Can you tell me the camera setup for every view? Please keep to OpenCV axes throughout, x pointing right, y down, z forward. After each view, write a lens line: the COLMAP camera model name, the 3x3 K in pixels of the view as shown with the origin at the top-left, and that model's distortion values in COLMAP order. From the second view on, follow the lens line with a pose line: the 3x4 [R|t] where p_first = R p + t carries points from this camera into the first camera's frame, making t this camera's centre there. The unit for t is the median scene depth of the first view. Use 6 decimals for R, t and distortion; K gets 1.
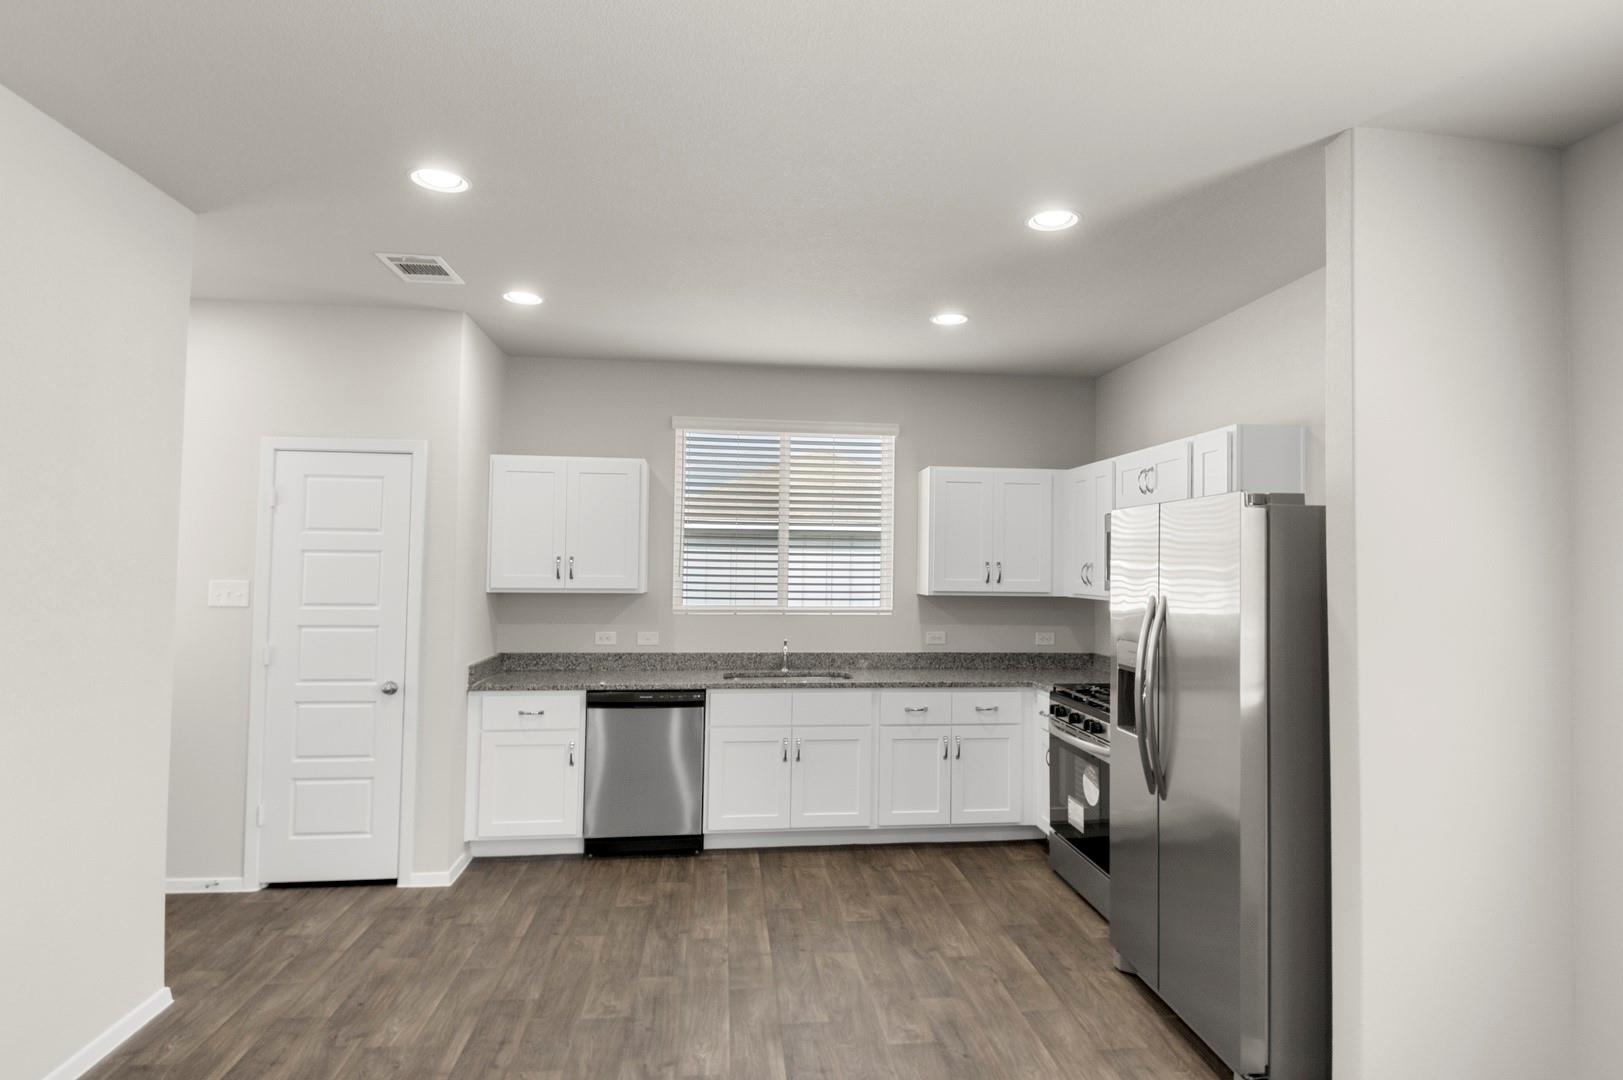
lens RADIAL K [[895.5, 0, 835.7], [0, 895.5, 539.5], [0, 0, 1]] dist [0.027980, -0.032675]
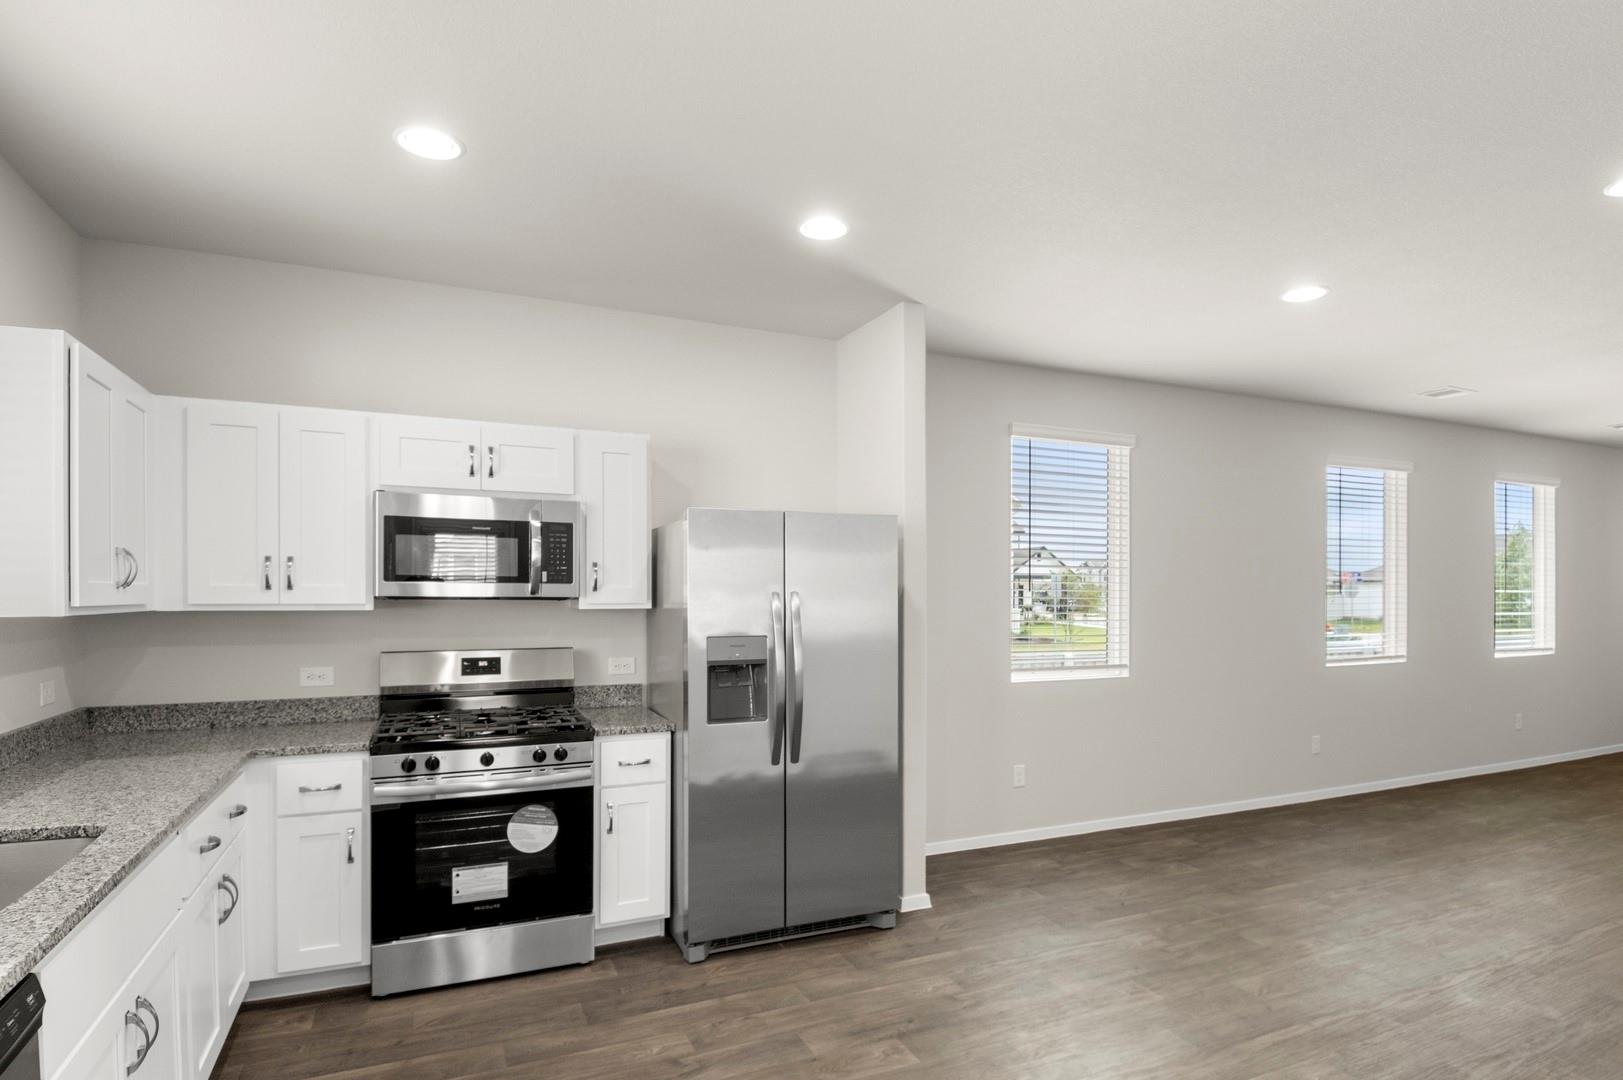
lens RADIAL K [[881.6, 0, 858.9], [0, 881.6, 591.1], [0, 0, 1]] dist [-0.001422, -0.000384]
pose [[-0.325714, -0.013893, 0.945366, -0.485023], [-0.036138, 0.999344, 0.002235, 0.036349], [-0.944777, -0.033435, -0.326003, 0.834209]]
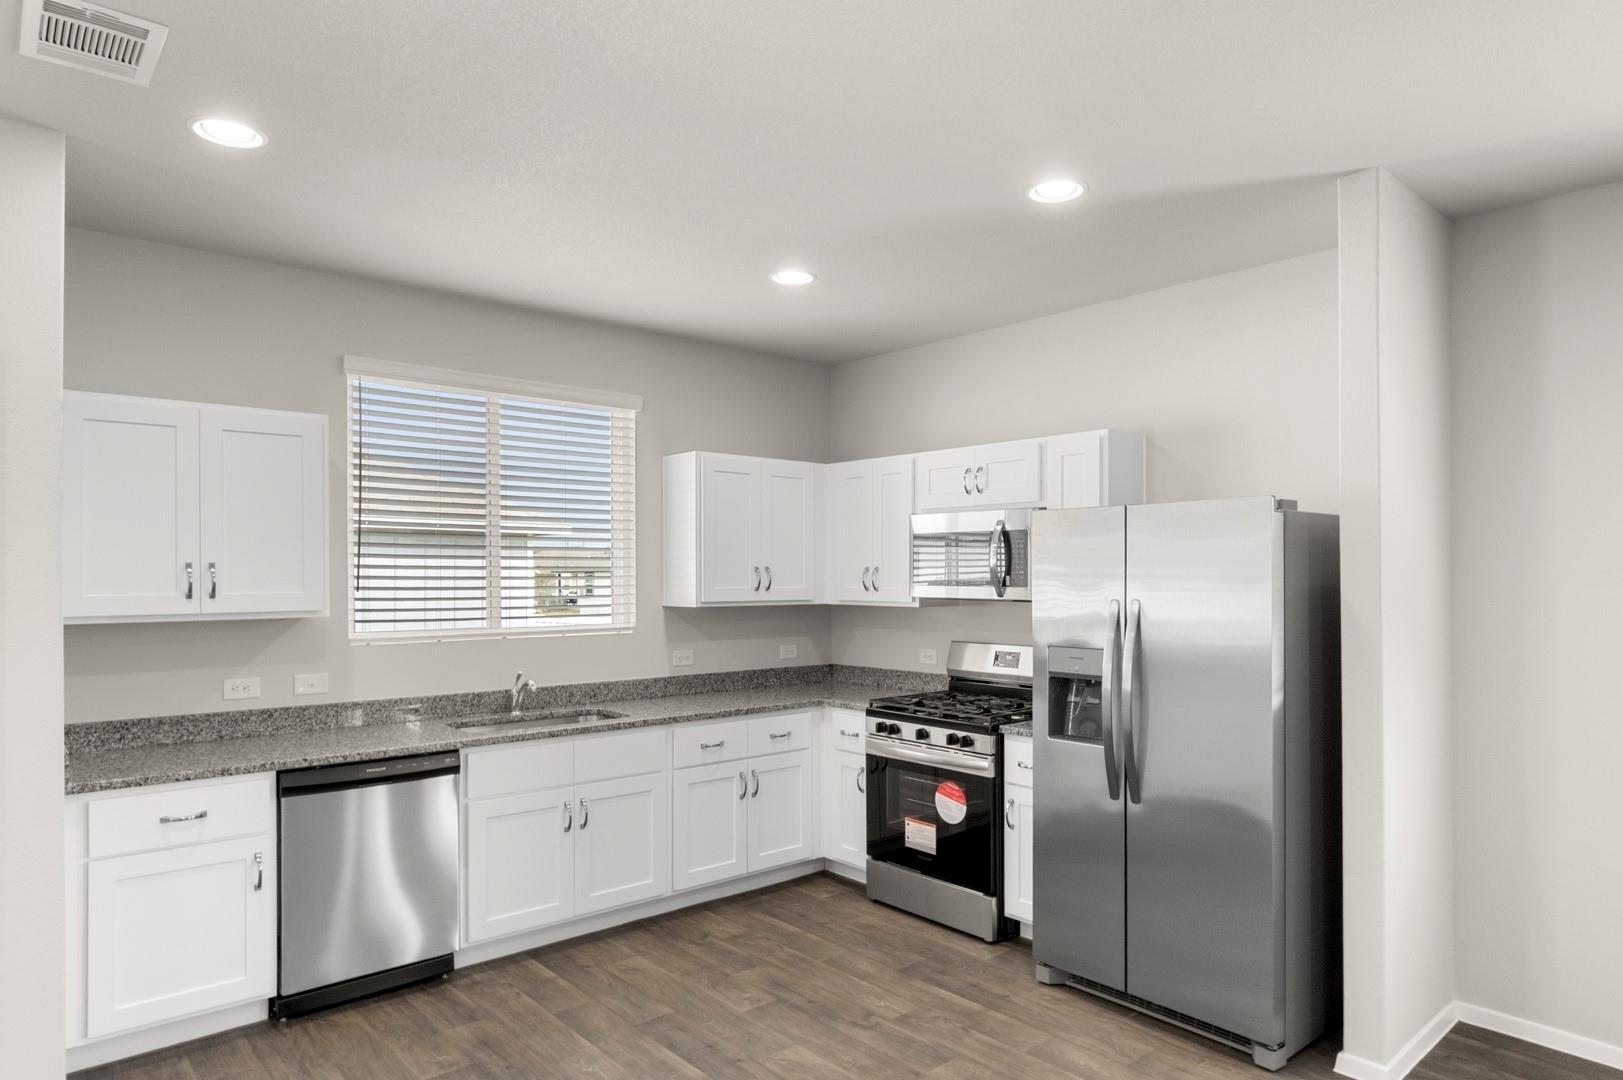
lens RADIAL K [[984.3, 0, 832.4], [0, 984.3, 580.3], [0, 0, 1]] dist [-0.007994, -0.002791]
pose [[0.822872, -0.015249, 0.568022, -0.337445], [-0.007205, 0.999279, 0.037264, 0.002797], [-0.568181, -0.034756, 0.822169, 0.195340]]
